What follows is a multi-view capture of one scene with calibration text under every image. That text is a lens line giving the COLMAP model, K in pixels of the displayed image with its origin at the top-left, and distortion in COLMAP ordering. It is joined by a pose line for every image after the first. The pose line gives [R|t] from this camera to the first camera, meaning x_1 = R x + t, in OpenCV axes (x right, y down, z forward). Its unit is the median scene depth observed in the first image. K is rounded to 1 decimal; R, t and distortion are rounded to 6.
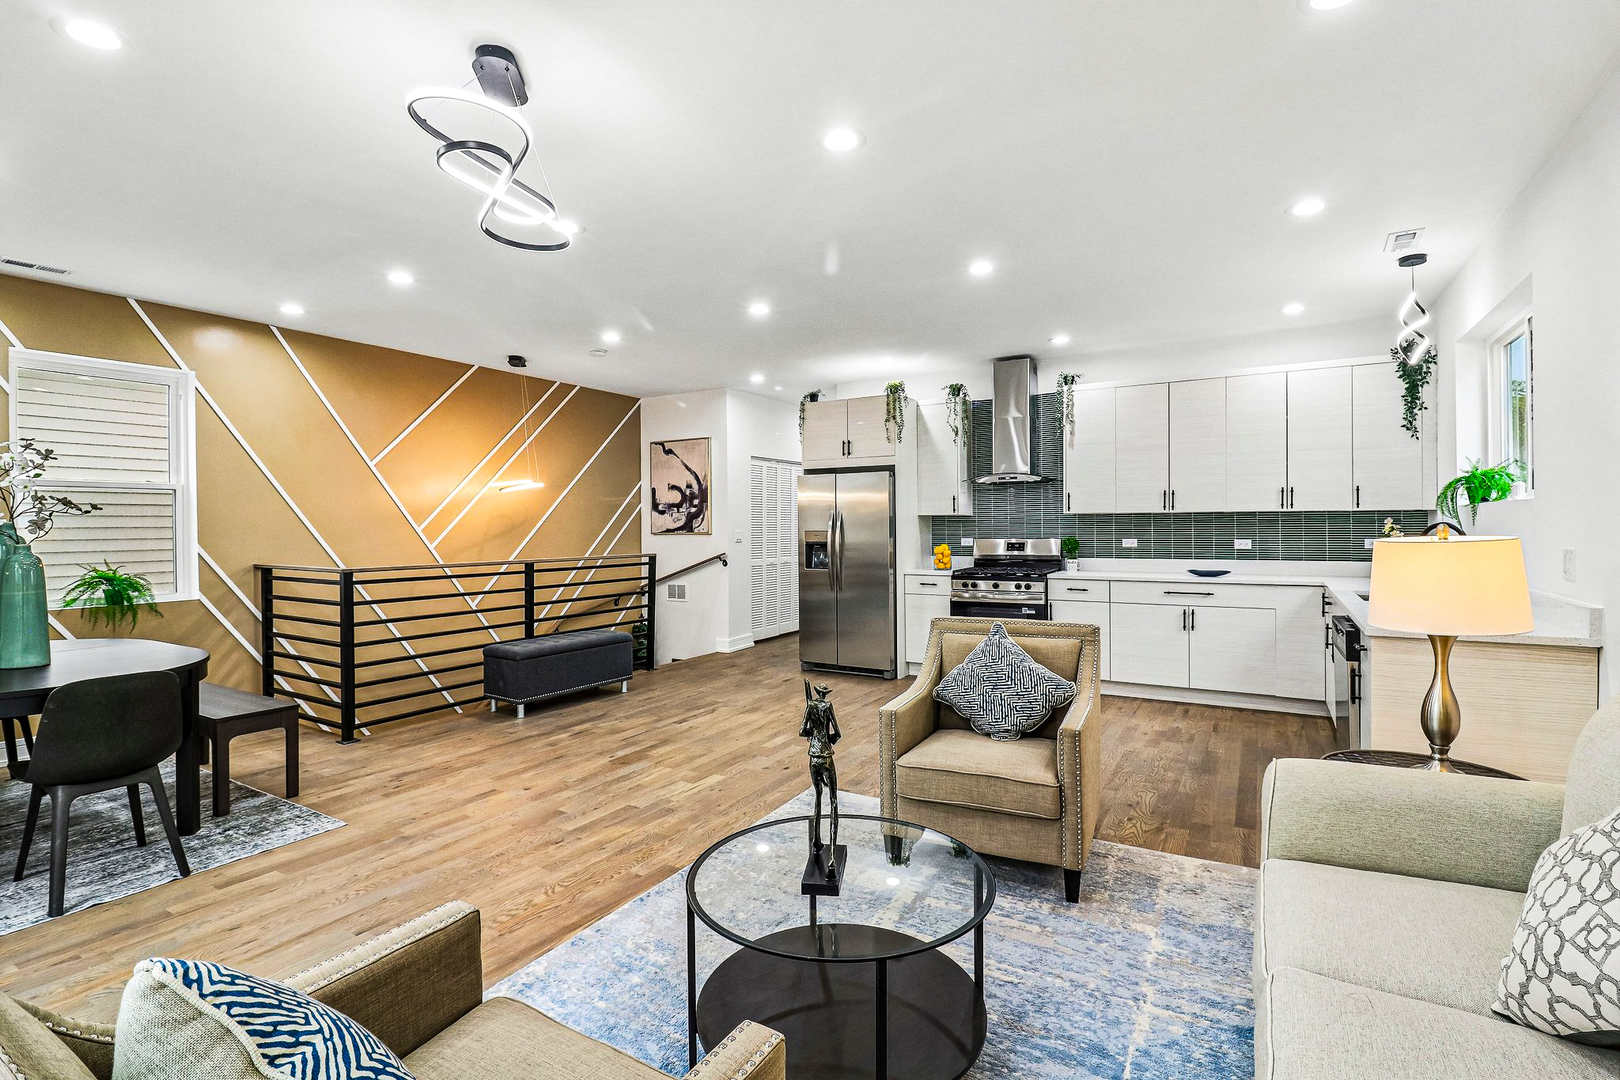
lens RADIAL K [[747.9, 0, 808.4], [0, 747.9, 534.6], [0, 0, 1]] dist [0.004362, -0.017475]
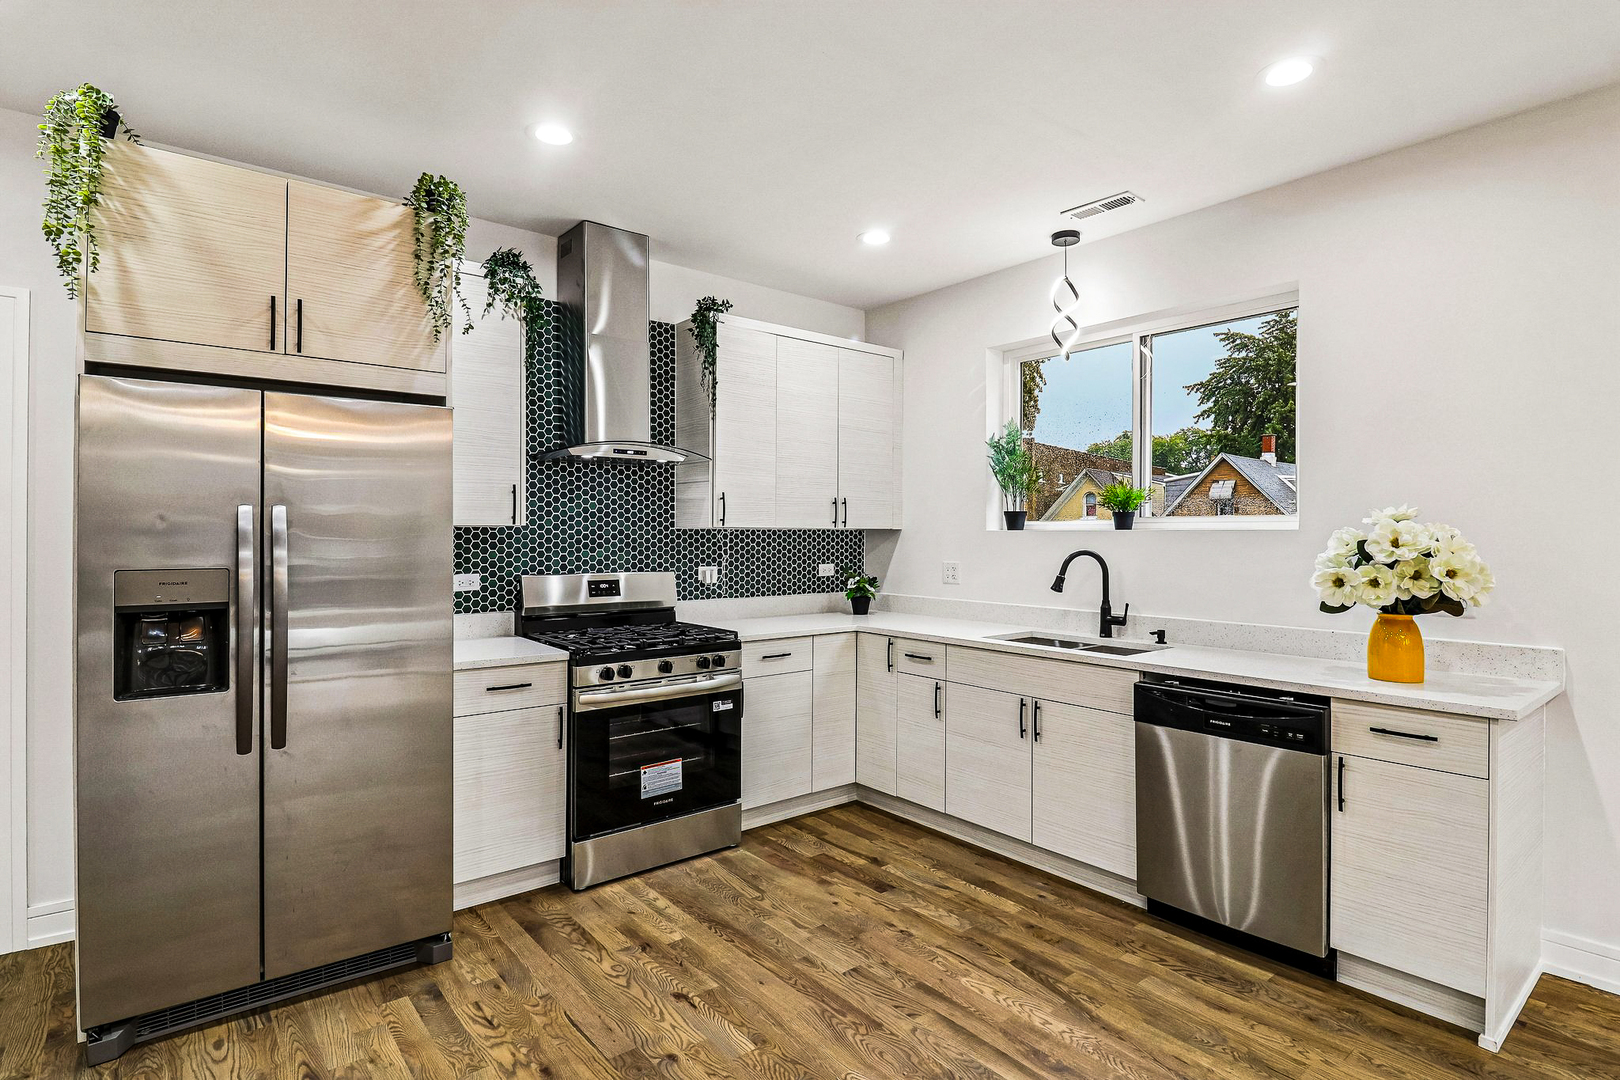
lens RADIAL K [[828.4, 0, 777.6], [0, 828.4, 546.3], [0, 0, 1]] dist [0.051418, 0.000120]
pose [[0.374061, -0.006907, 0.927378, -0.240365], [0.003510, 0.999976, 0.006032, -0.017633], [-0.927397, 0.000998, 0.374076, 0.698643]]
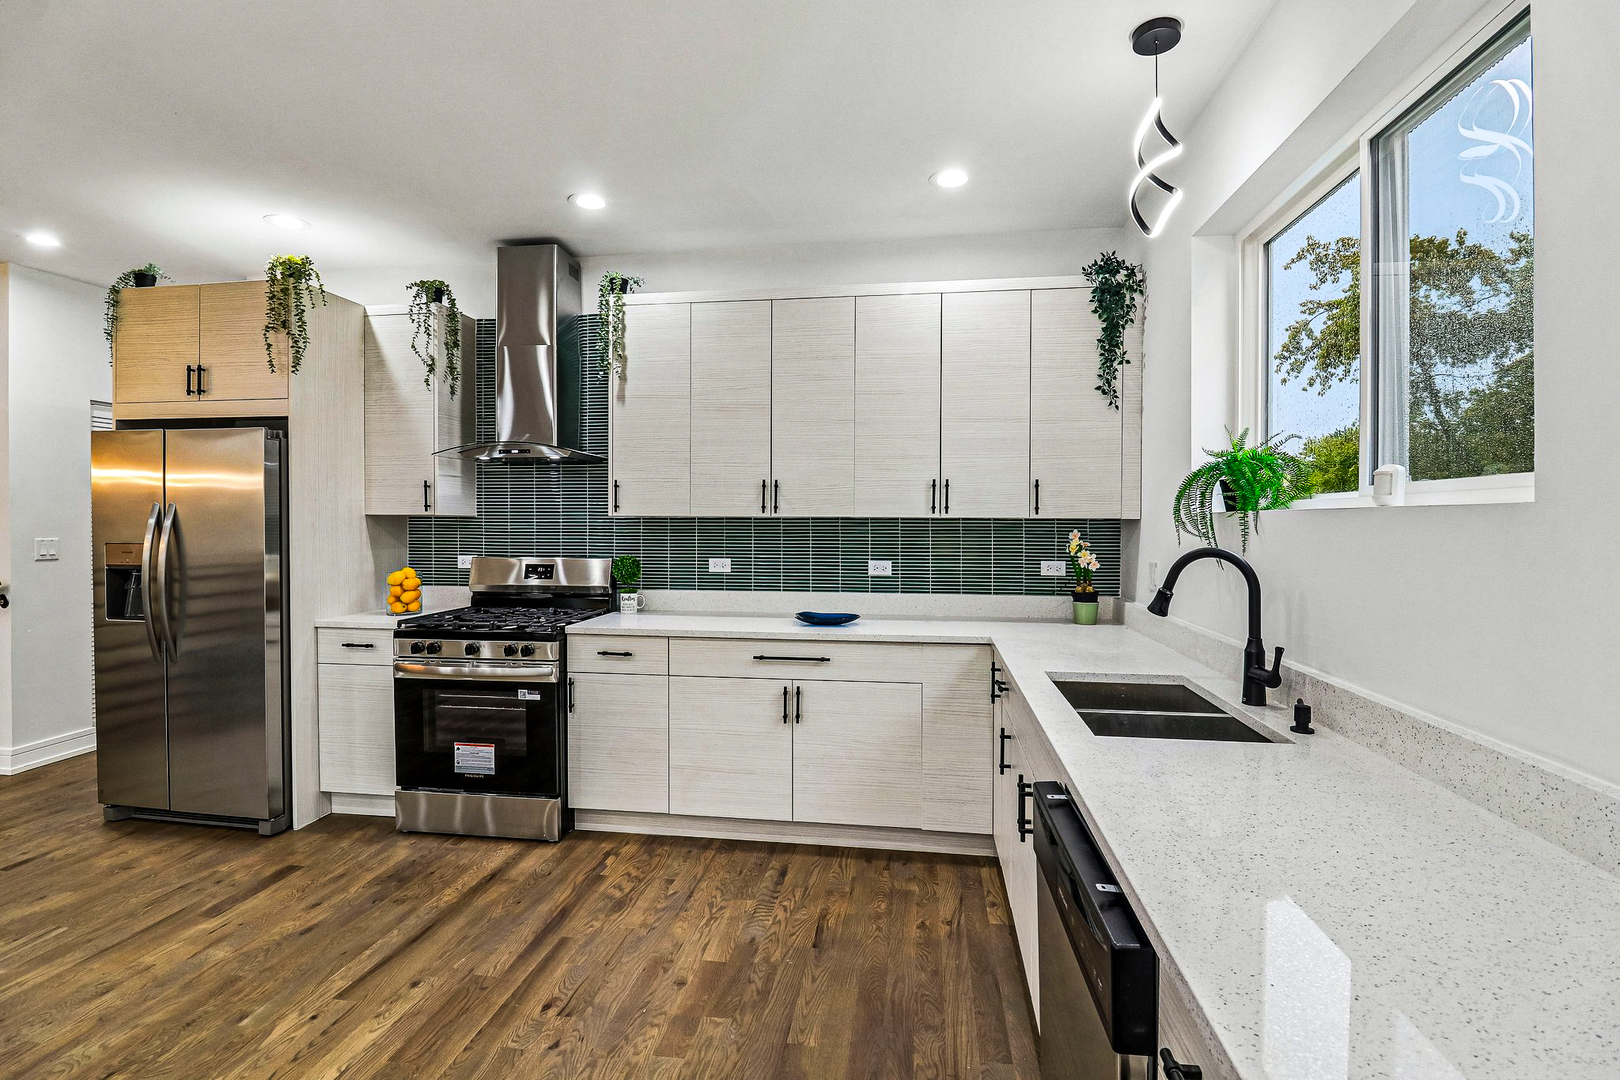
lens RADIAL K [[747.9, 0, 808.4], [0, 747.9, 534.6], [0, 0, 1]] dist [0.004362, -0.017475]
pose [[0.923659, 0.004252, 0.383191, 0.260828], [-0.005998, 0.999976, 0.003362, -0.016551], [-0.383168, -0.005404, 0.923663, 0.404170]]
